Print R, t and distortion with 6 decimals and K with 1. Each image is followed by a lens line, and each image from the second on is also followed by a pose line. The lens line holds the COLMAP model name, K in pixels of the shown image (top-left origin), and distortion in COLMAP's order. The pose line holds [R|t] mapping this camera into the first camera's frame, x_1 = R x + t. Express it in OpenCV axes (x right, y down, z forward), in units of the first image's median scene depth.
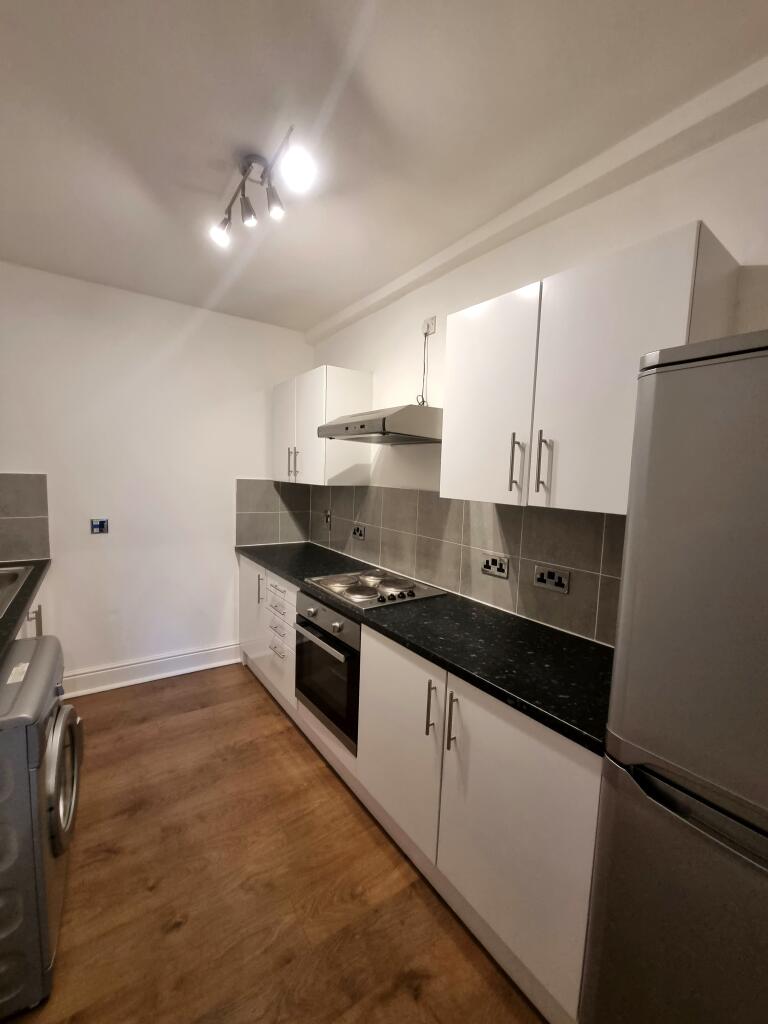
lens RADIAL K [[420.4, 0, 380.2], [0, 420.4, 517.2], [0, 0, 1]] dist [0.001005, -0.000511]
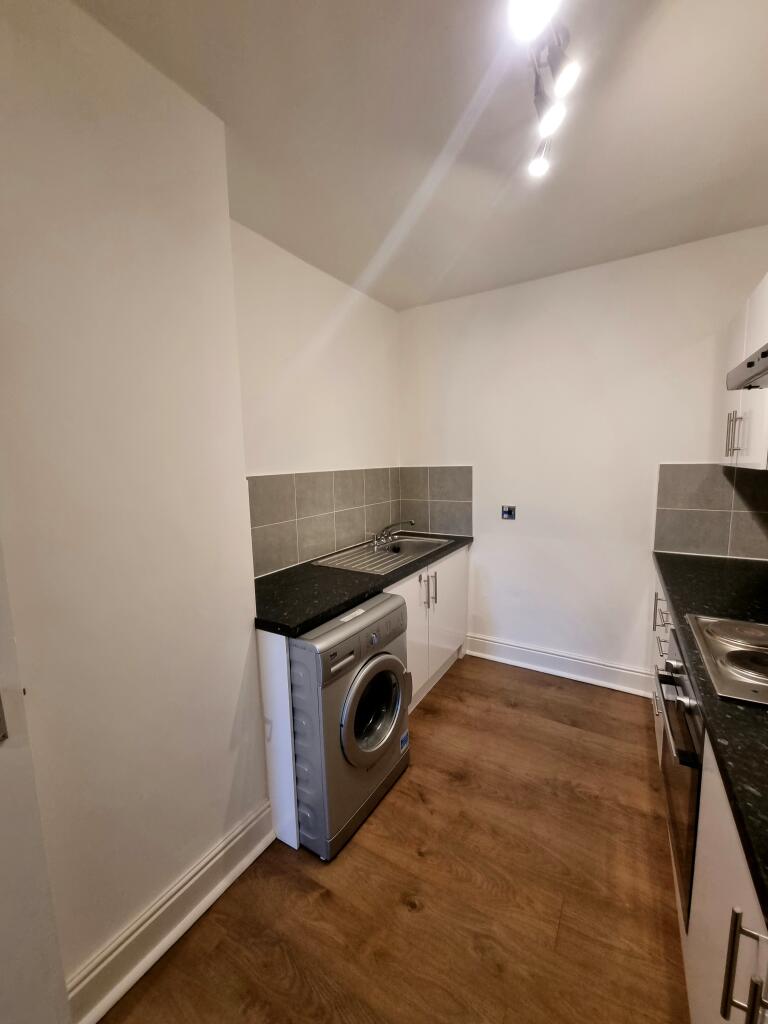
lens RADIAL K [[420.4, 0, 380.2], [0, 420.4, 517.2], [0, 0, 1]] dist [0.001005, -0.000511]
pose [[0.416126, 0.079488, -0.905826, 0.214491], [-0.059105, 0.996430, 0.060286, -0.014943], [0.907384, 0.028452, 0.419338, 0.306379]]
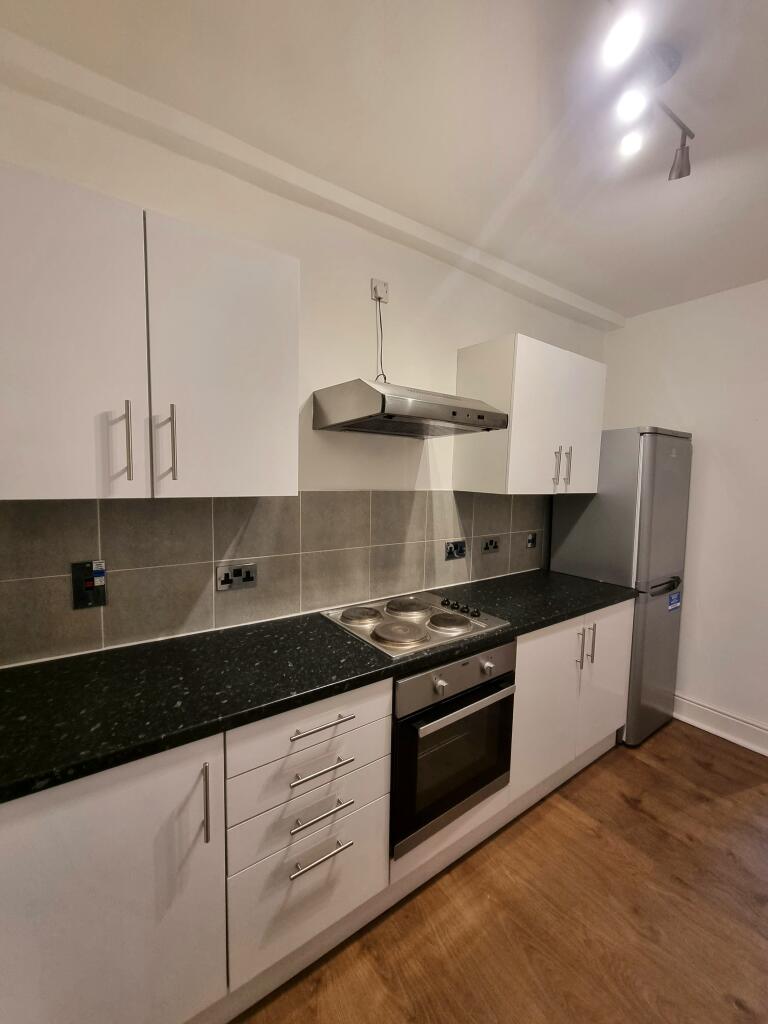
lens RADIAL K [[420.7, 0, 384.0], [0, 420.7, 512.0], [0, 0, 1]] dist [-0.000883, -0.000382]
pose [[0.000115, -0.127554, 0.991832, -0.778983], [0.077297, 0.988865, 0.127163, -0.135391], [-0.997008, 0.076651, 0.009973, 1.059942]]
